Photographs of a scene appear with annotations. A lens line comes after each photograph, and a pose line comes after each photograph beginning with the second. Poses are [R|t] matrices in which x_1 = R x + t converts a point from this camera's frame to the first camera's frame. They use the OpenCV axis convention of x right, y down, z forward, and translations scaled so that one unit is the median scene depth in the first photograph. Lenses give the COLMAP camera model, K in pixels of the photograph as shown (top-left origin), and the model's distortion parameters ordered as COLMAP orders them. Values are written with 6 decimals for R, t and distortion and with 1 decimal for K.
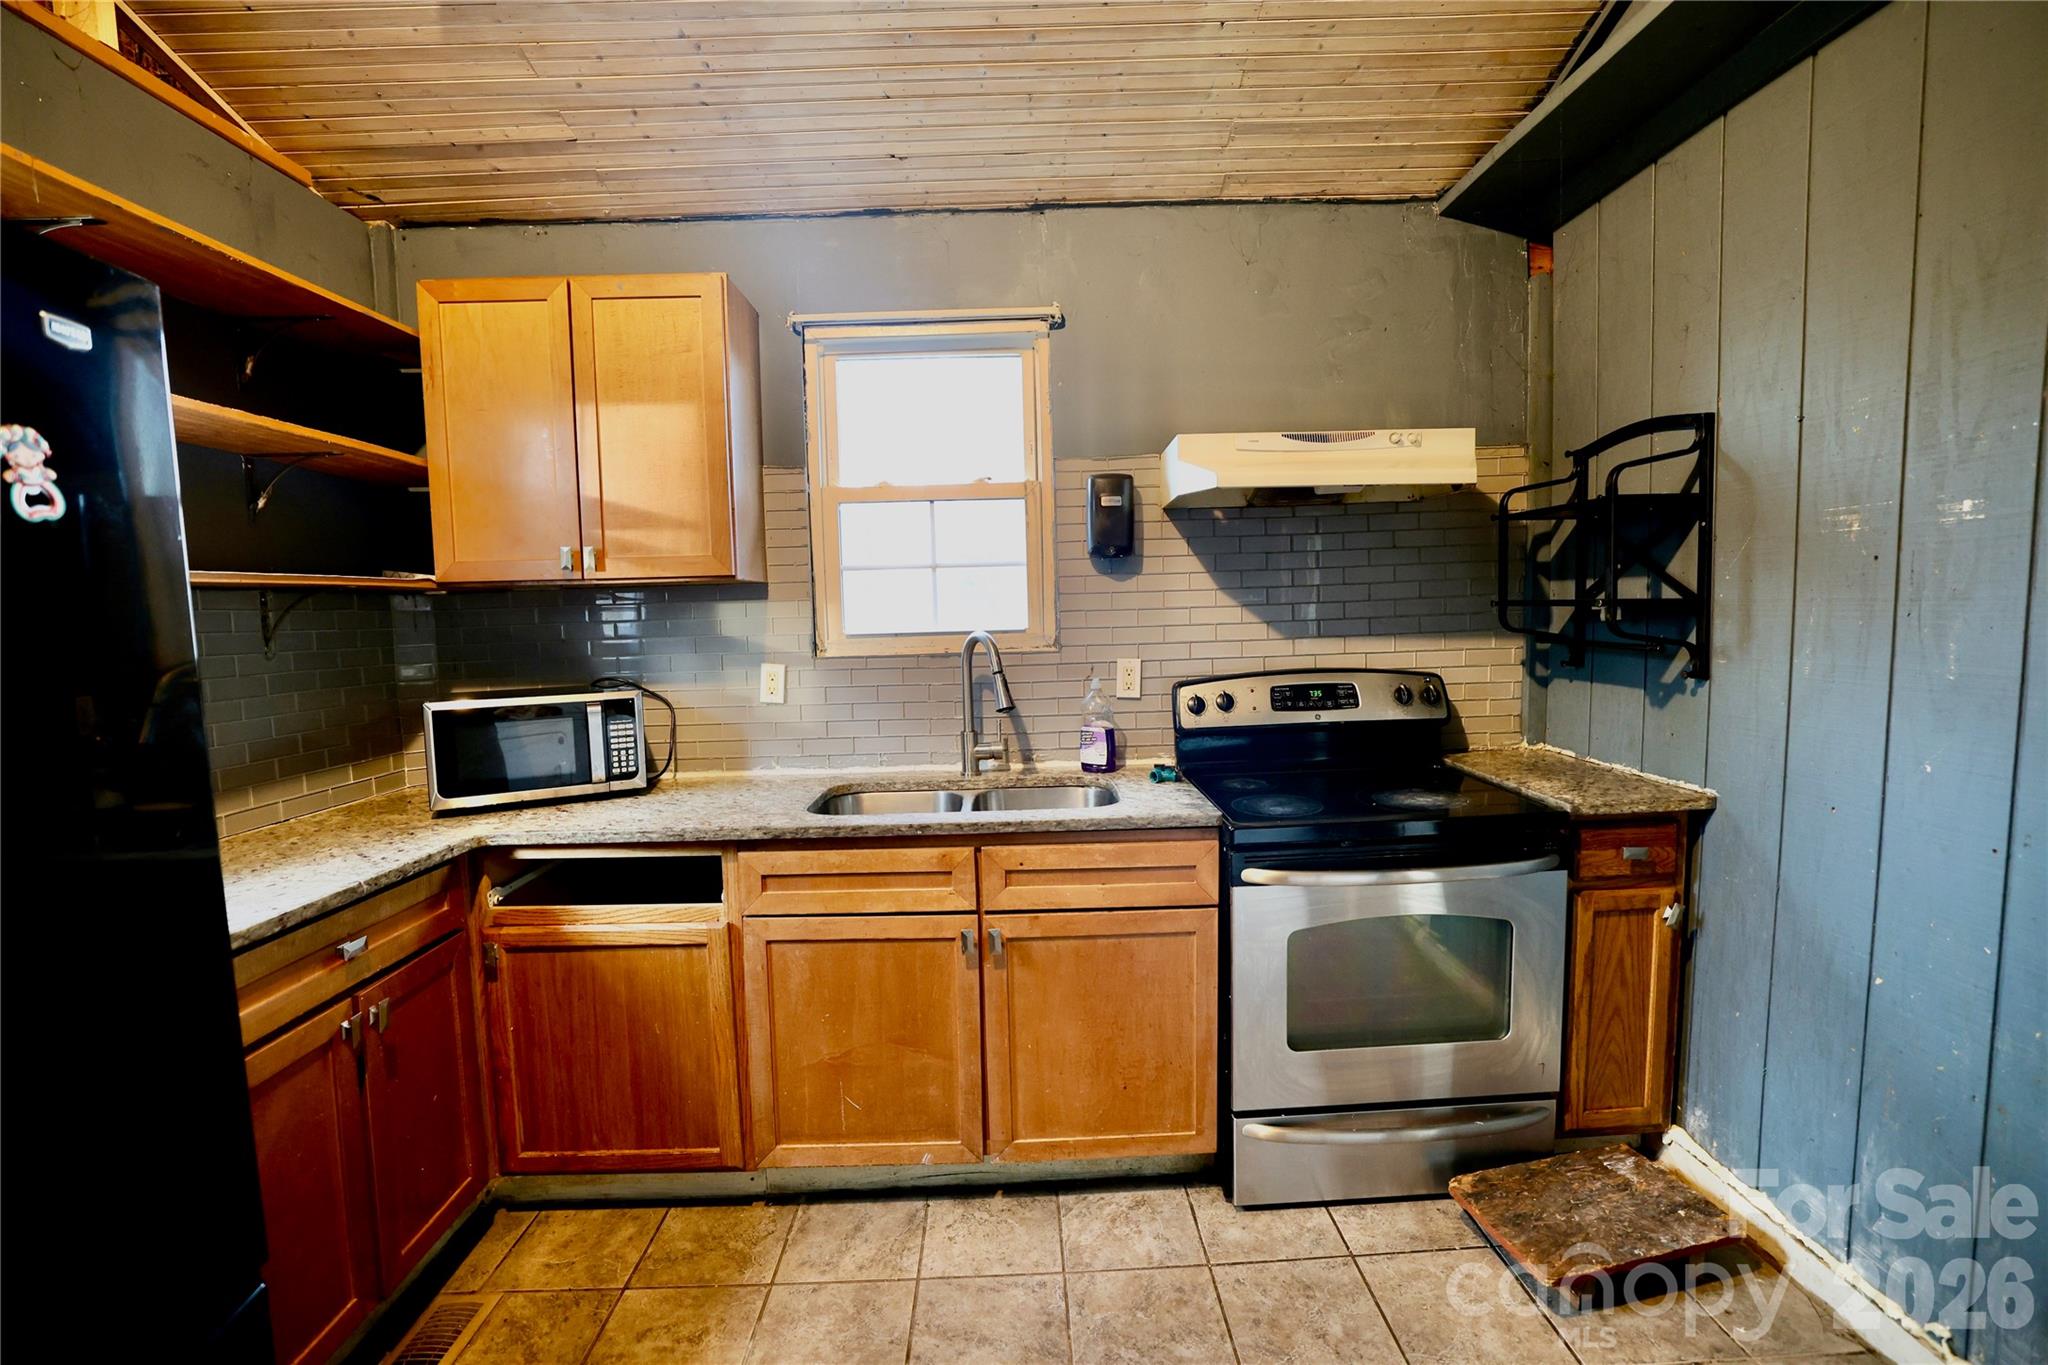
lens RADIAL K [[875.7, 0, 1029.6], [0, 875.7, 680.2], [0, 0, 1]] dist [-0.048958, 0.017851]
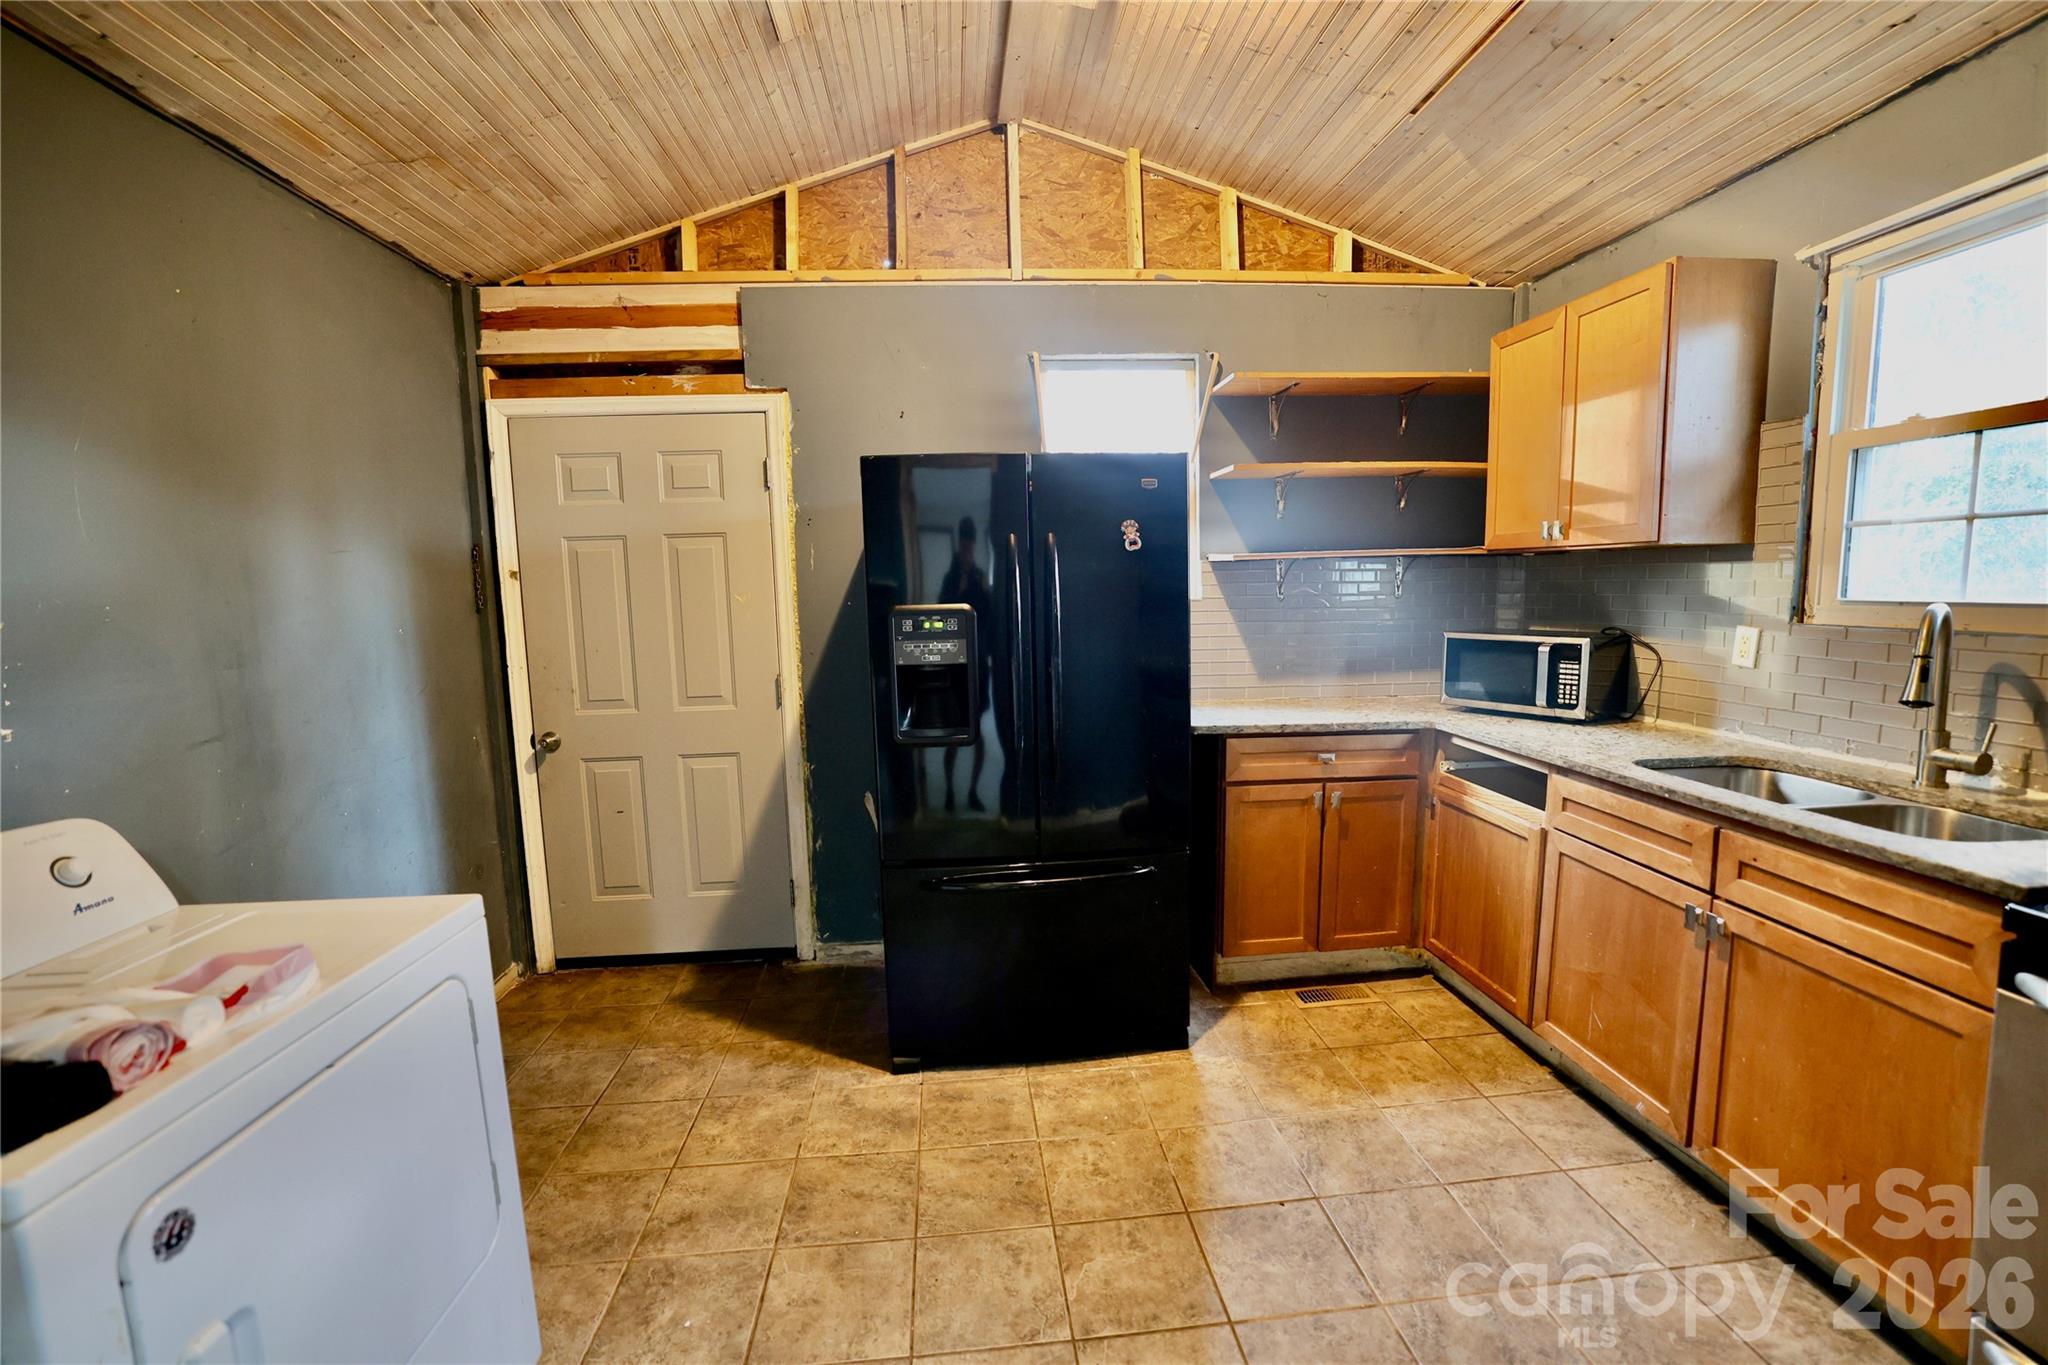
lens RADIAL K [[875.7, 0, 1029.6], [0, 875.7, 680.2], [0, 0, 1]] dist [-0.048958, 0.017851]
pose [[0.070699, 0.134993, -0.988321, 0.766084], [-0.061613, 0.989499, 0.130747, -0.043909], [0.995593, 0.051650, 0.078274, 0.158078]]
